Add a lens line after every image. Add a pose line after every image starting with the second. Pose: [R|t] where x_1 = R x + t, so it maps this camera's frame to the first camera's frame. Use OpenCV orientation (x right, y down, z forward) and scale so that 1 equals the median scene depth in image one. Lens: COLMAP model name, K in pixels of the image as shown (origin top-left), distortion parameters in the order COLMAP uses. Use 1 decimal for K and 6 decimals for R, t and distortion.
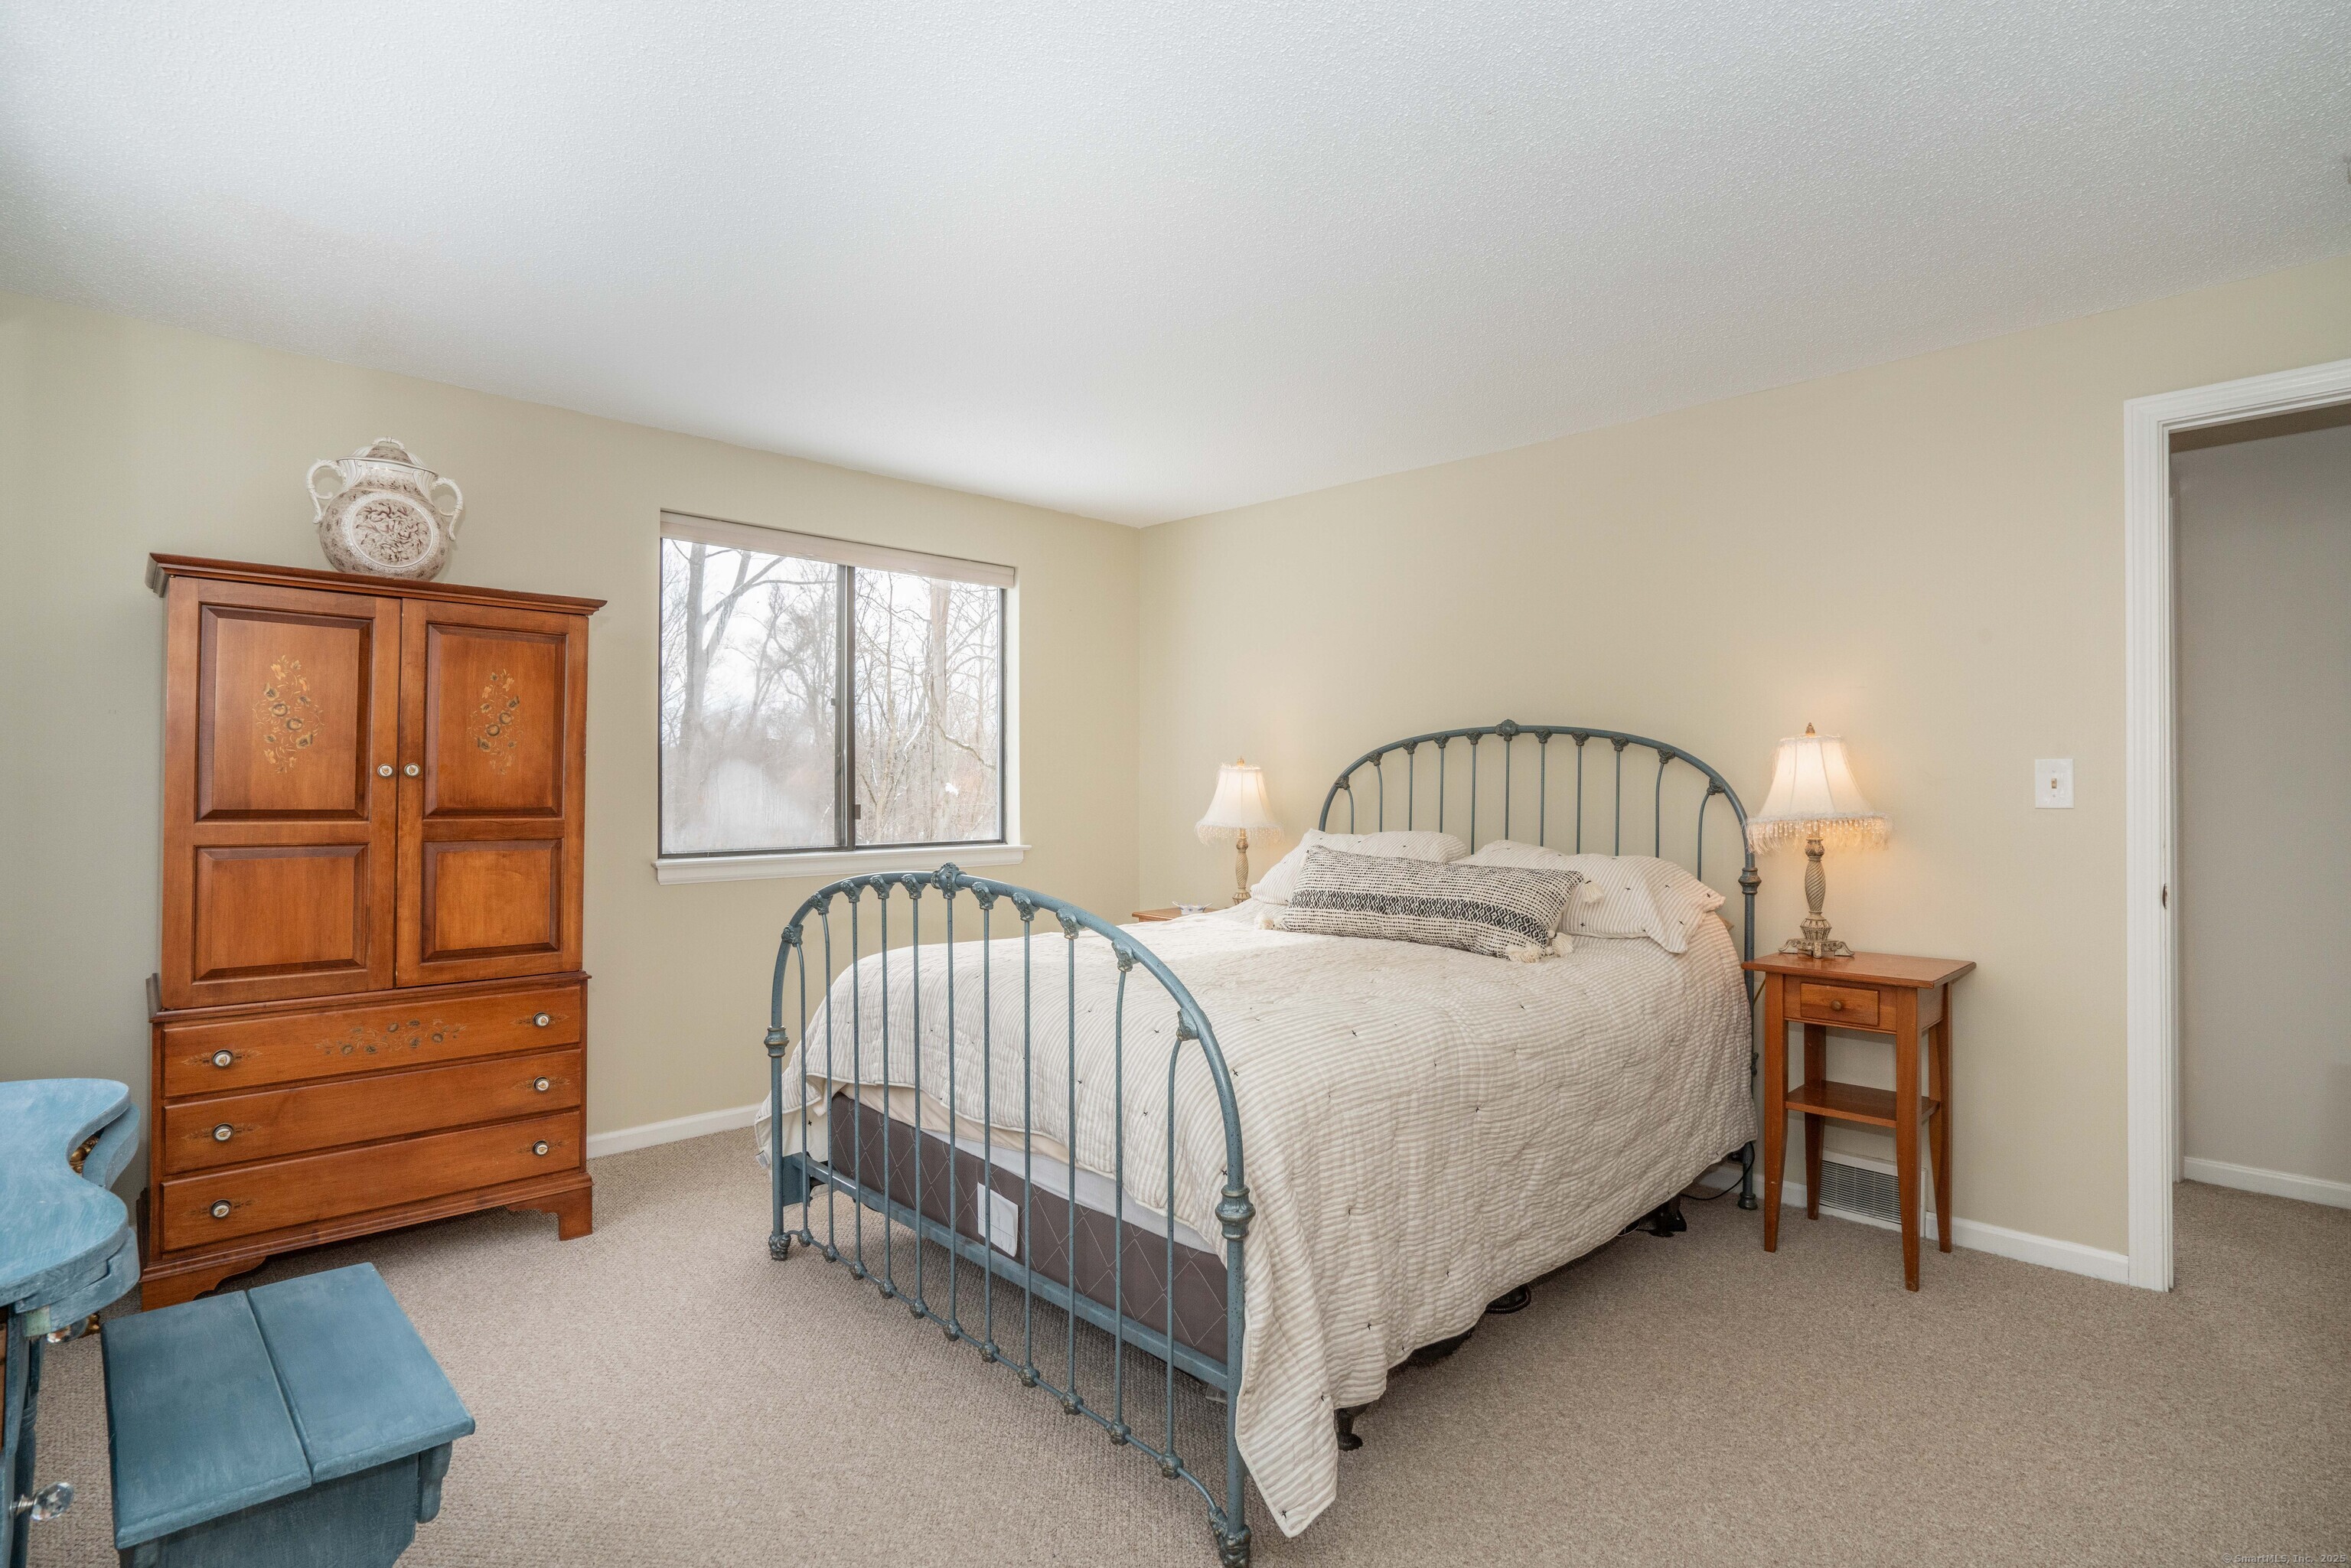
lens RADIAL K [[1150.2, 0, 1169.5], [0, 1150.2, 780.8], [0, 0, 1]] dist [-0.040420, 0.015433]
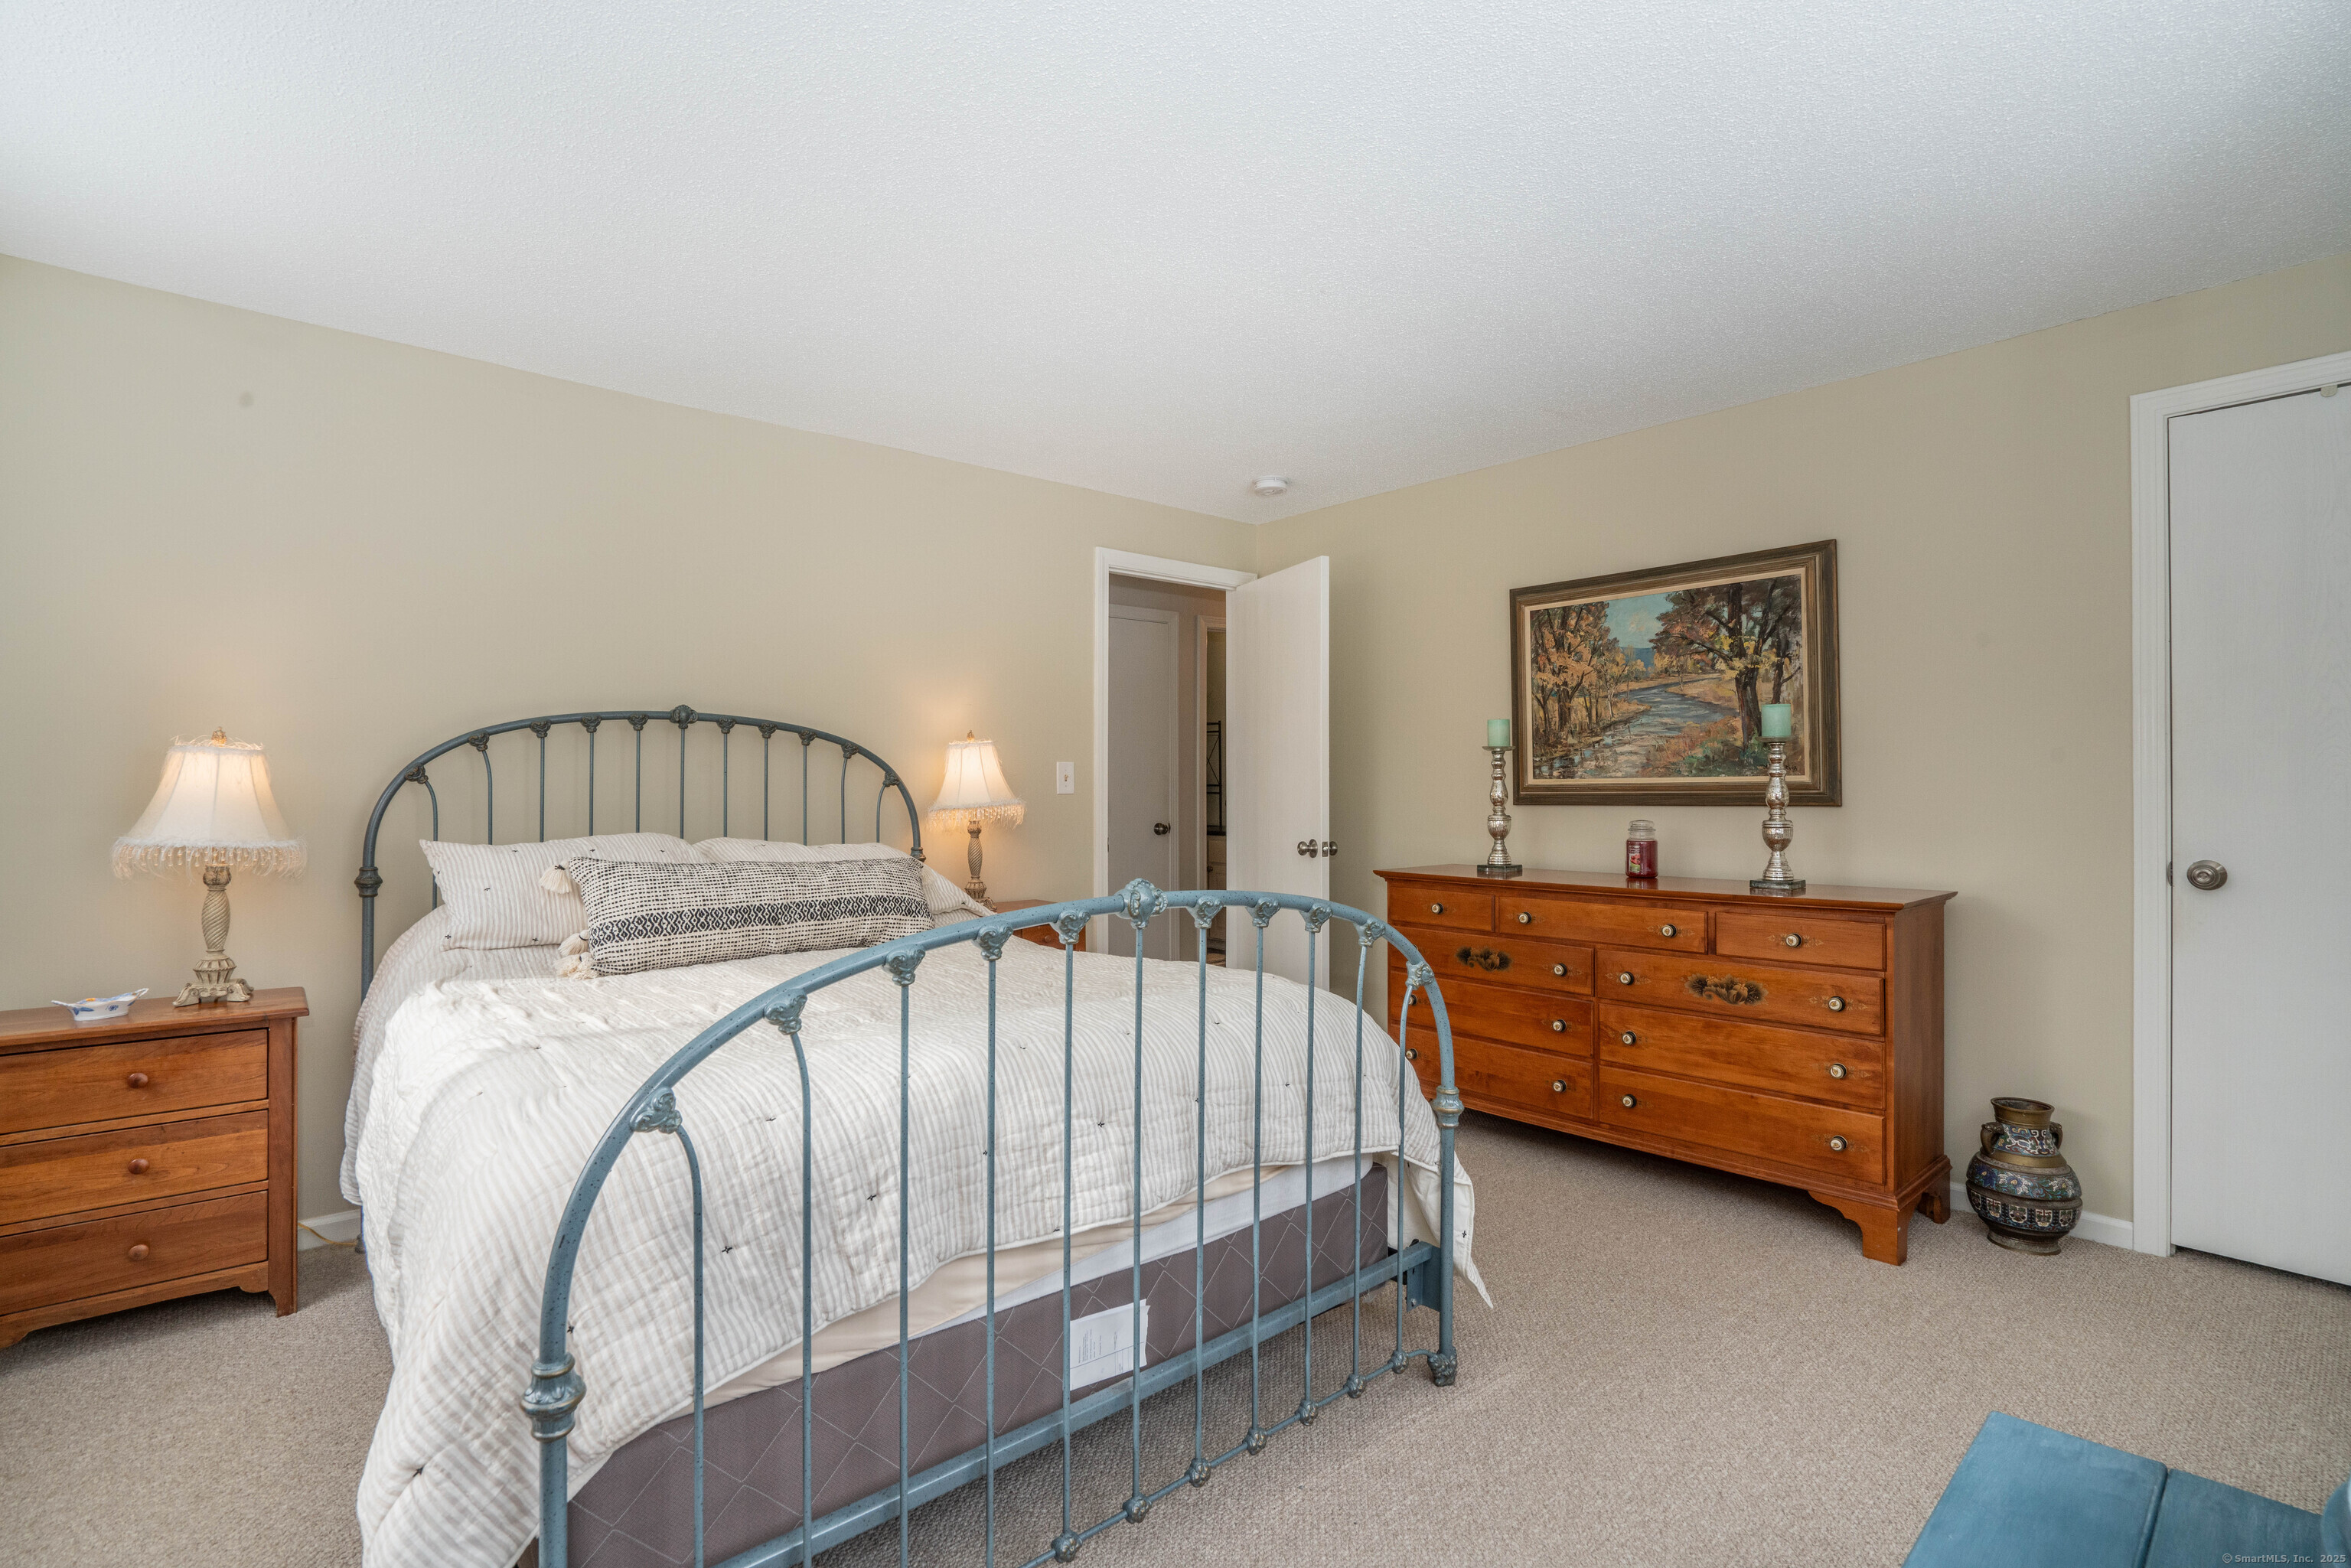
lens RADIAL K [[1101.5, 0, 1160.4], [0, 1101.5, 781.9], [0, 0, 1]] dist [-0.030659, 0.001759]
pose [[0.069341, -0.004831, 0.997581, -0.613006], [-0.007231, 0.999960, 0.005345, -0.000135], [-0.997567, -0.007585, 0.069303, 0.635847]]
